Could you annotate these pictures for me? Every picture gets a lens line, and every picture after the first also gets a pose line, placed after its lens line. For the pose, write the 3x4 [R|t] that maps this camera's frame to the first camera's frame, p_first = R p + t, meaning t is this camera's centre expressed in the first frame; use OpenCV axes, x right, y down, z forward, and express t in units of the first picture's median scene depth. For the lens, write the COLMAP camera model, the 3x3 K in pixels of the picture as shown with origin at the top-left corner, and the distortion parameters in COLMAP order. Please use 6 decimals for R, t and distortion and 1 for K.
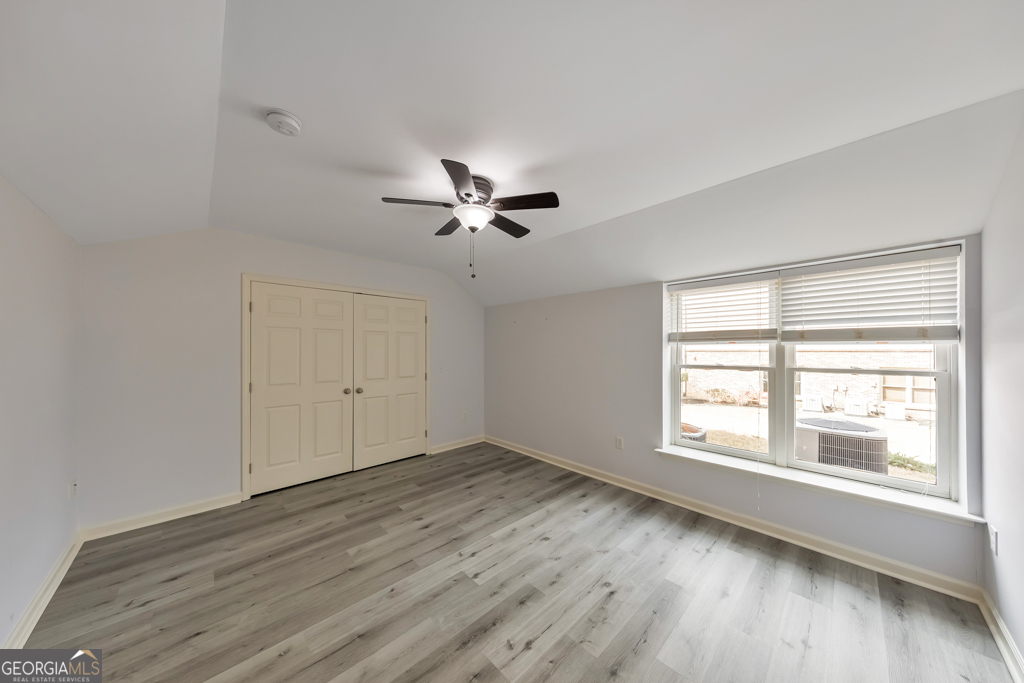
lens RADIAL K [[326.3, 0, 509.0], [0, 326.3, 342.7], [0, 0, 1]] dist [0.005868, -0.000169]
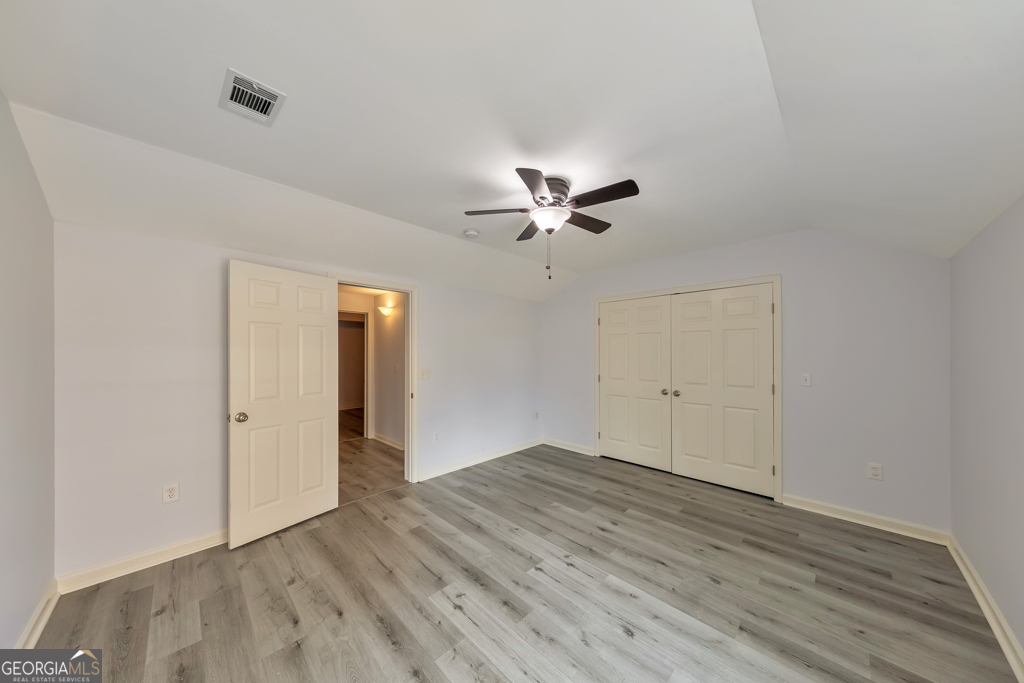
lens RADIAL K [[326.3, 0, 512.7], [0, 326.3, 350.3], [0, 0, 1]] dist [0.005868, -0.000169]
pose [[0.031545, -0.006320, -0.999482, 0.705364], [0.020366, 0.999776, -0.005679, 0.018626], [0.999295, -0.020177, 0.031667, 0.678538]]
